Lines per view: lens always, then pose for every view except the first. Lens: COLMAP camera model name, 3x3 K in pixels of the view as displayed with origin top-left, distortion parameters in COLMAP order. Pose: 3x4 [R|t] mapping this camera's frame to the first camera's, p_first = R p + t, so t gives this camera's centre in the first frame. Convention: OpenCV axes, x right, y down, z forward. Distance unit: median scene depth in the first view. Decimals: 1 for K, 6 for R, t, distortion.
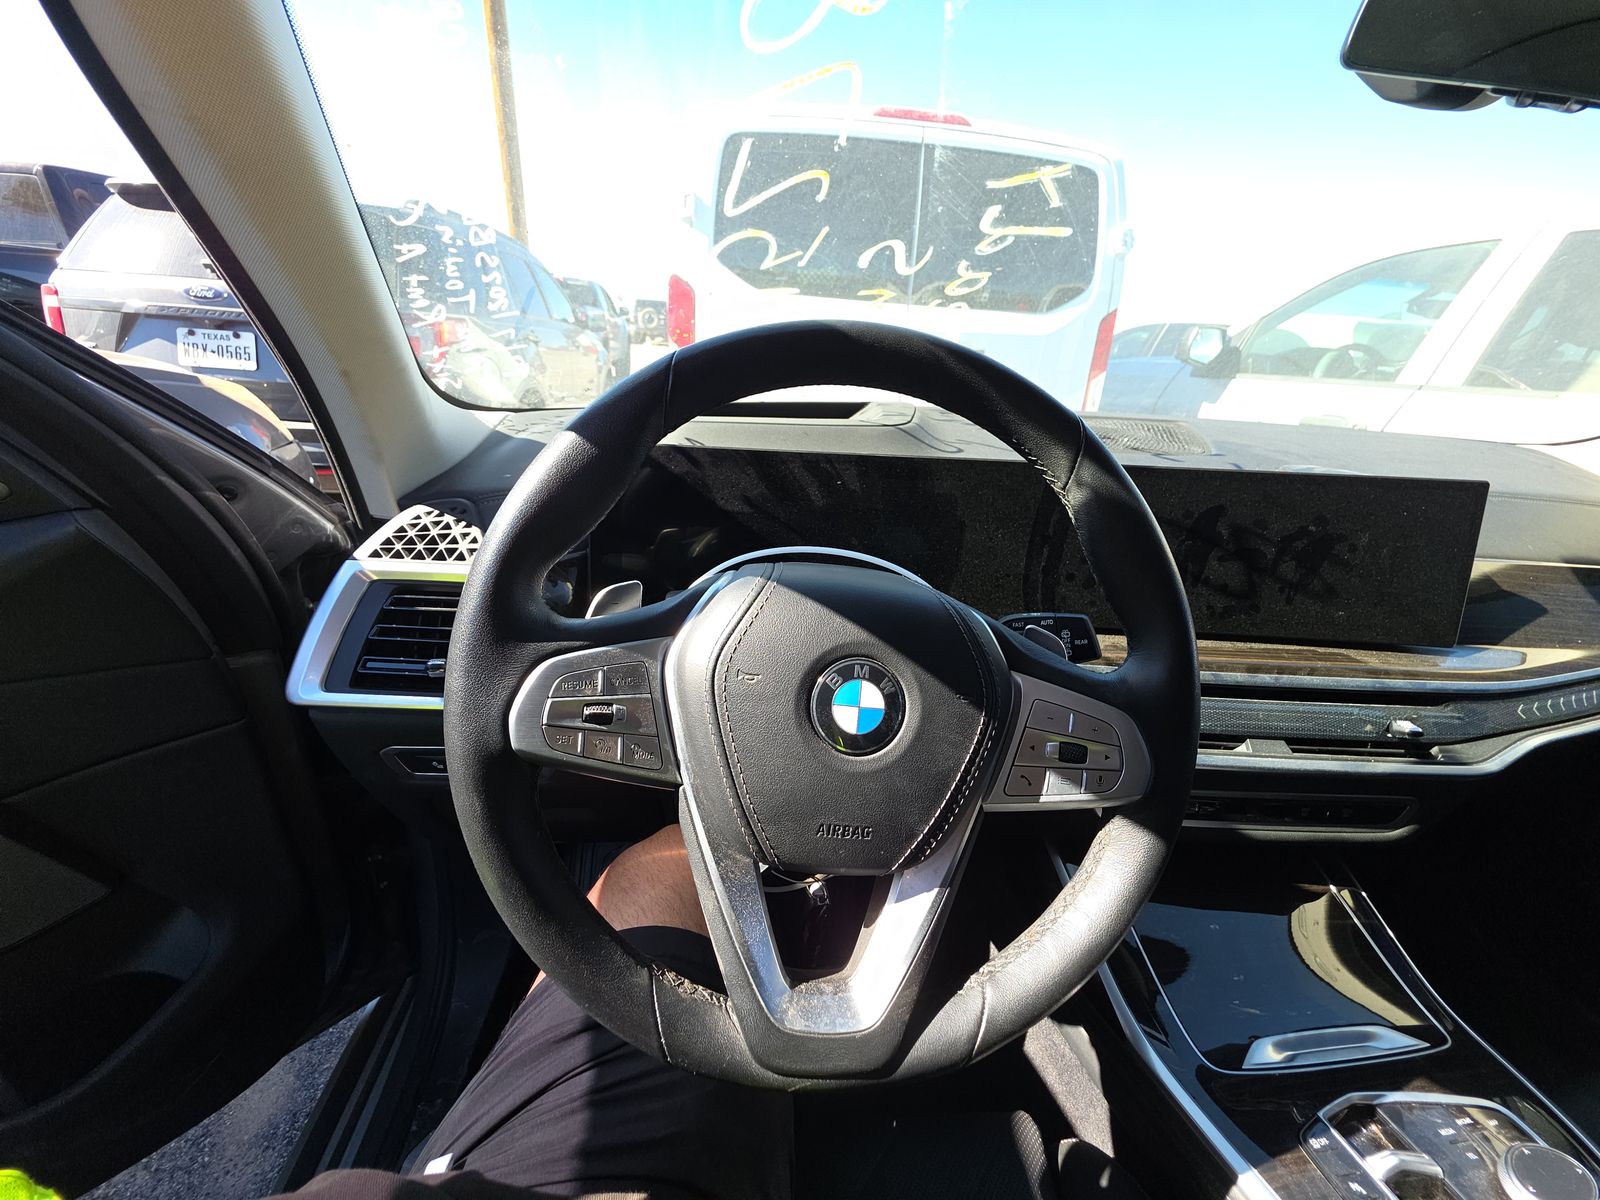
lens RADIAL K [[636.6, 0, 796.4], [0, 636.6, 596.0], [0, 0, 1]] dist [0.013962, -0.008909]
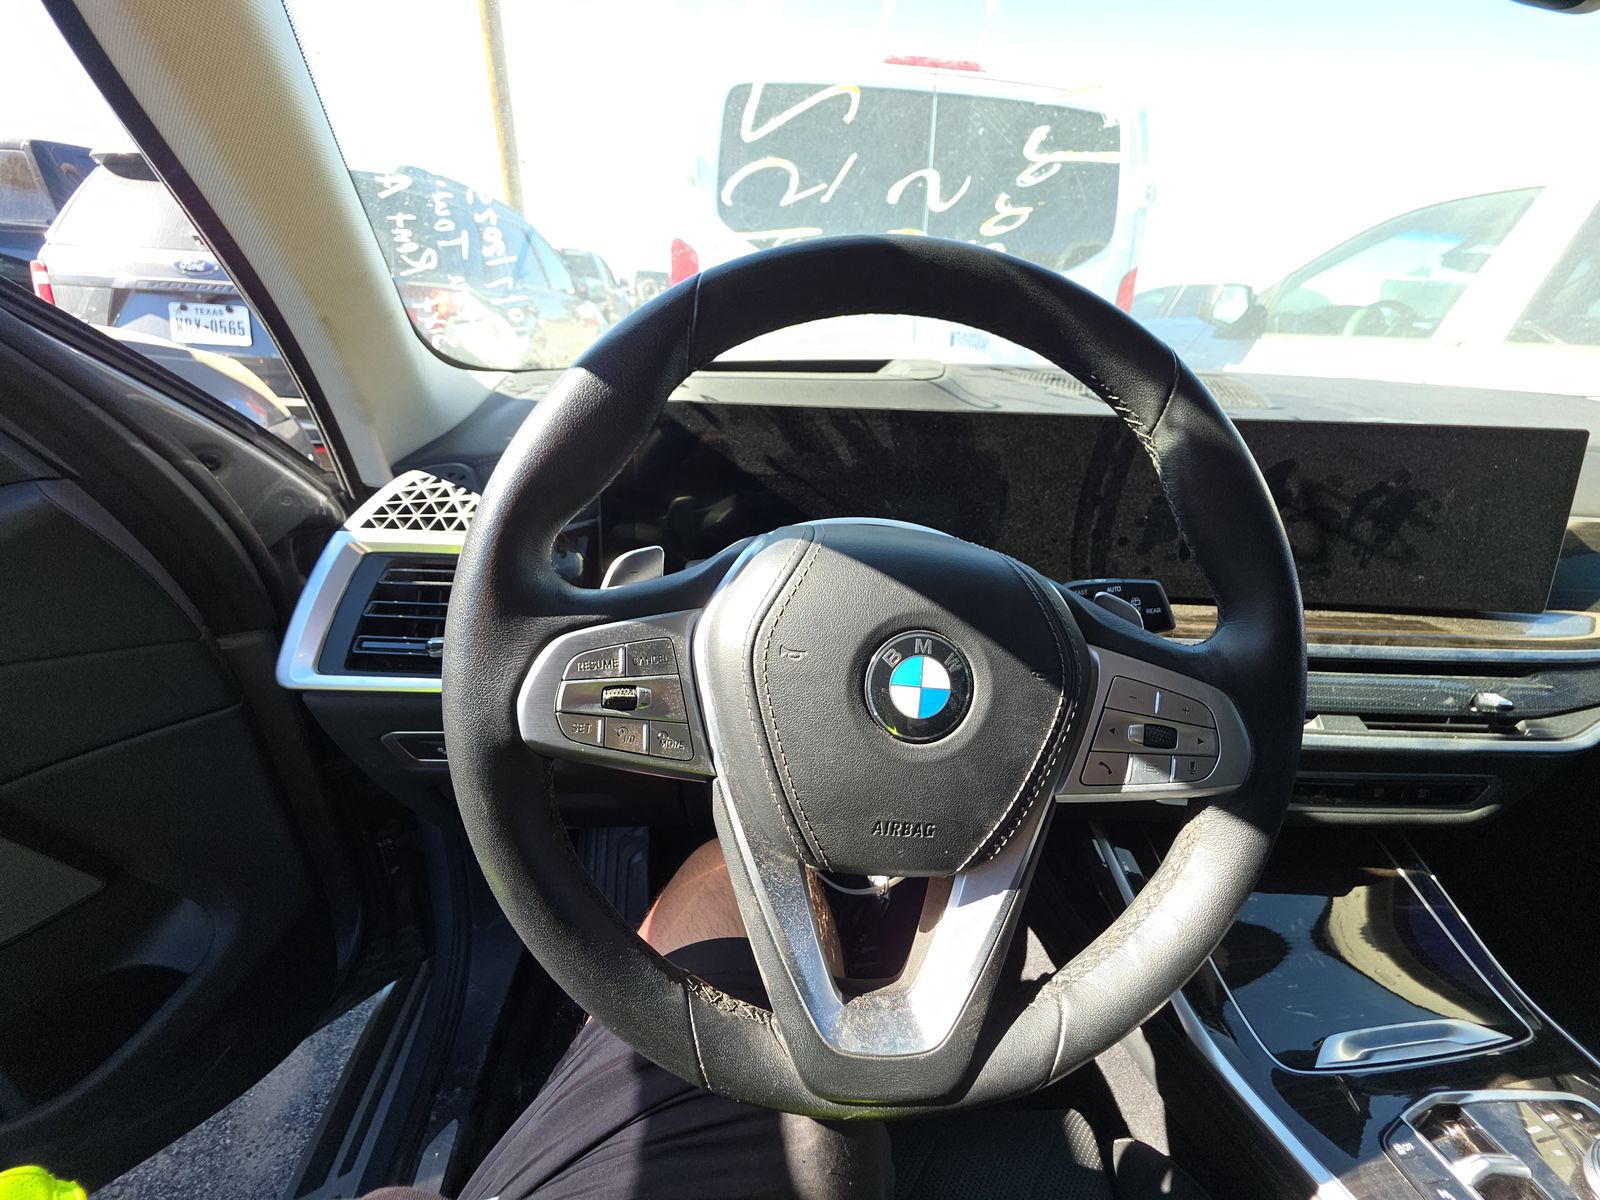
lens RADIAL K [[636.6, 0, 796.4], [0, 636.6, 596.0], [0, 0, 1]] dist [0.013962, -0.008909]
pose [[0.999893, -0.011371, -0.009189, -0.034975], [0.011711, 0.999217, 0.037798, 0.009248], [0.008752, -0.037901, 0.999243, 0.080762]]
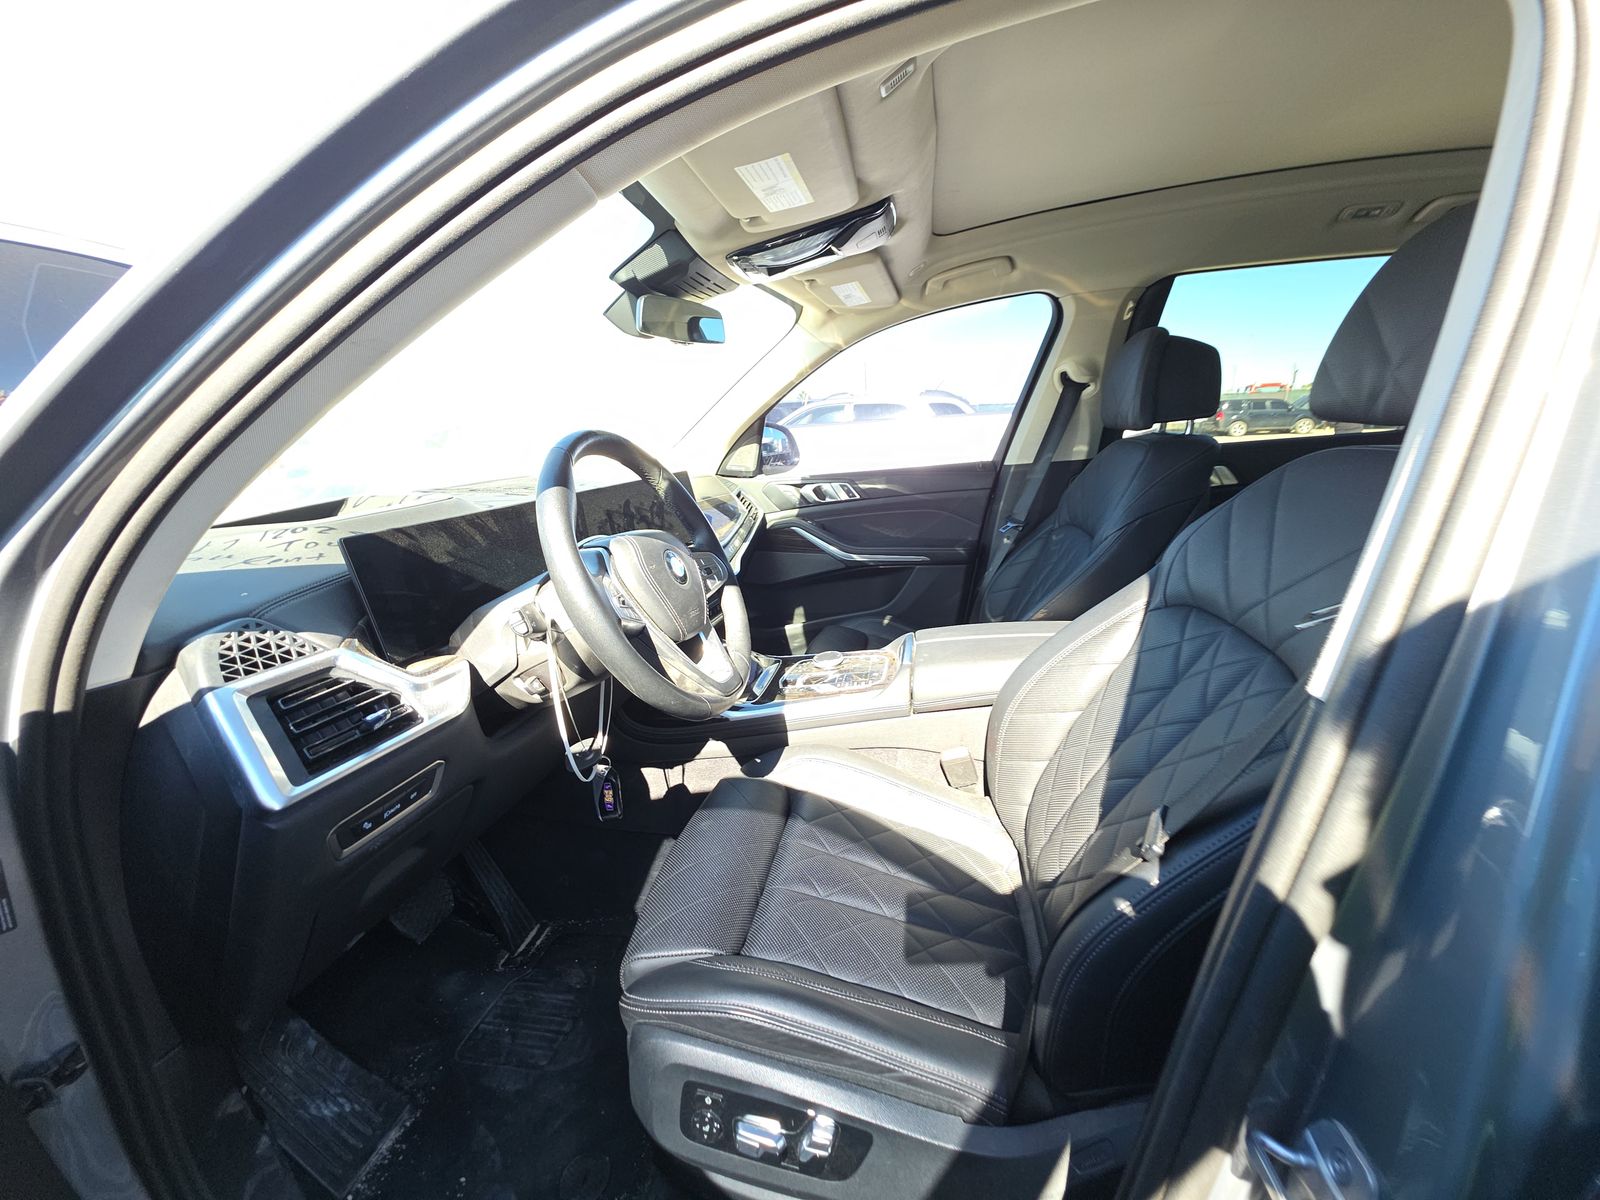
lens RADIAL K [[636.6, 0, 796.4], [0, 636.6, 596.0], [0, 0, 1]] dist [0.013962, -0.008909]
pose [[0.318656, -0.315962, 0.893659, -1.194602], [0.420852, 0.891943, 0.165291, 0.030822], [-0.849318, 0.323427, 0.417197, -0.262128]]
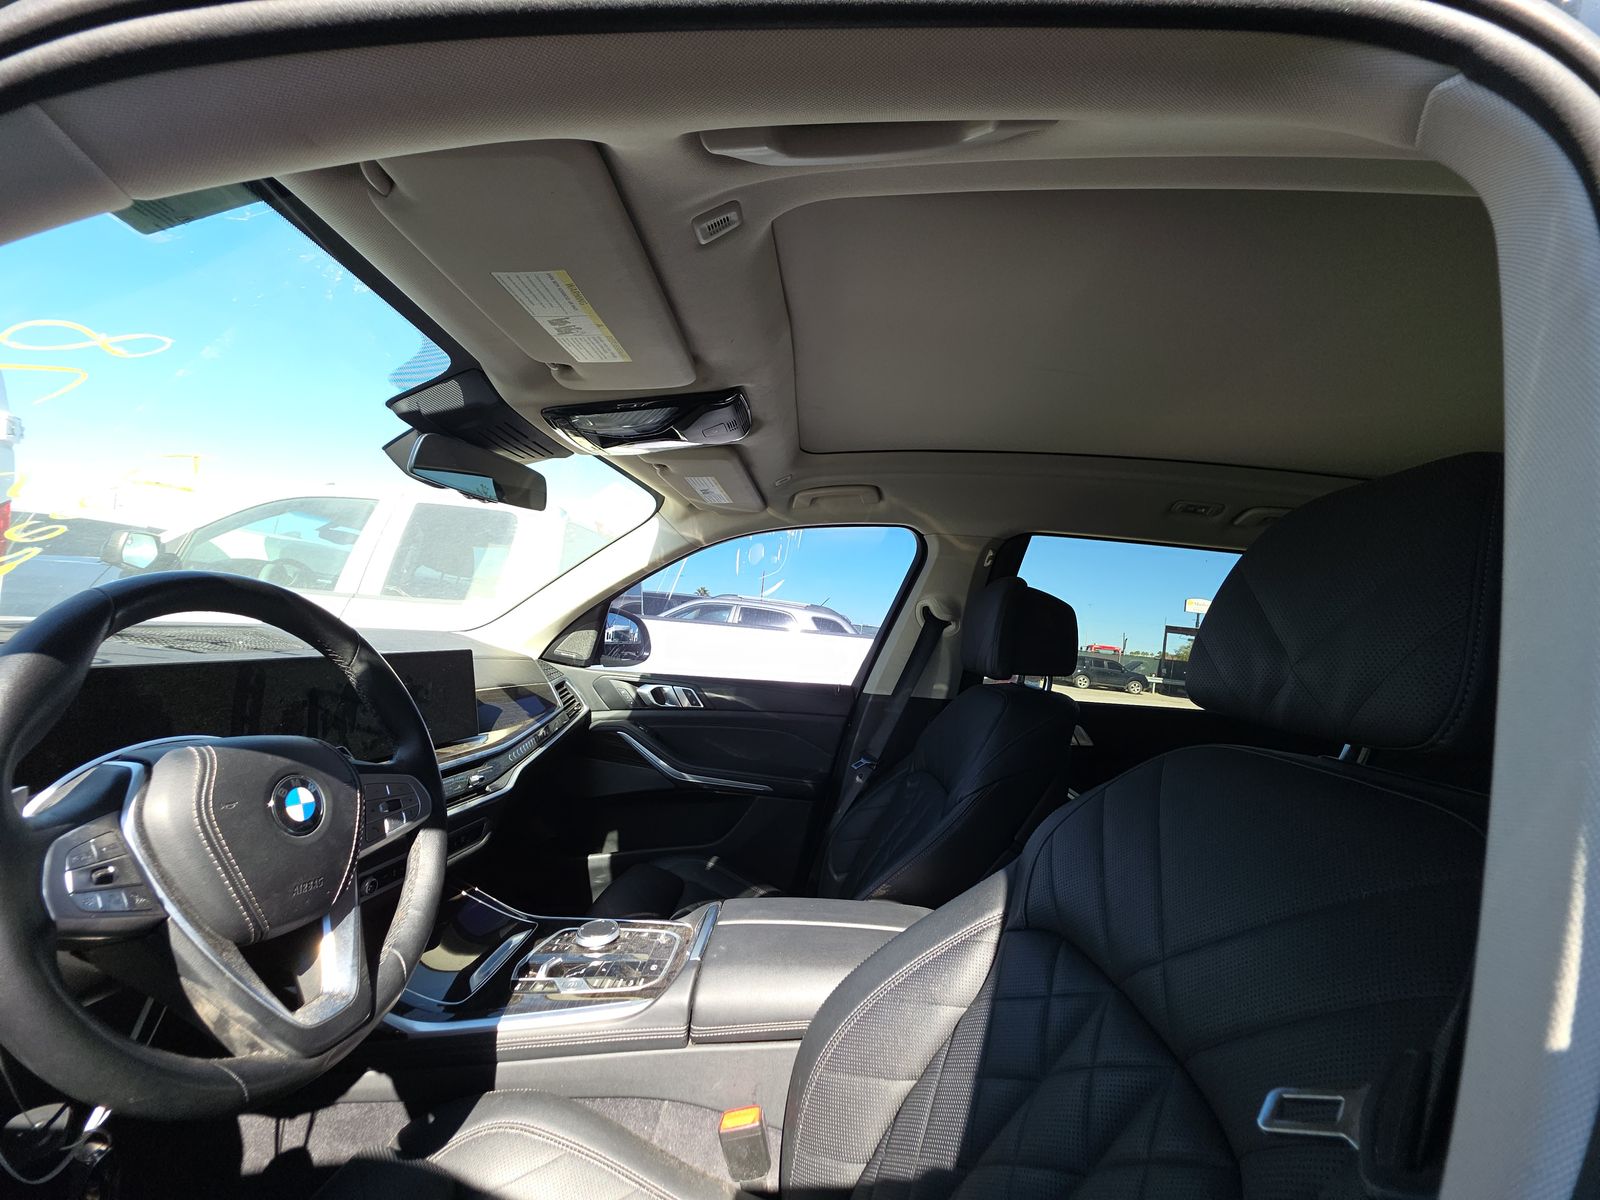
lens RADIAL K [[636.6, 0, 796.4], [0, 636.6, 596.0], [0, 0, 1]] dist [0.013962, -0.008909]
pose [[0.167909, 0.009787, 0.985754, -0.728487], [0.286356, 0.956350, -0.058272, 0.070188], [-0.943296, 0.292061, 0.157777, -0.331801]]
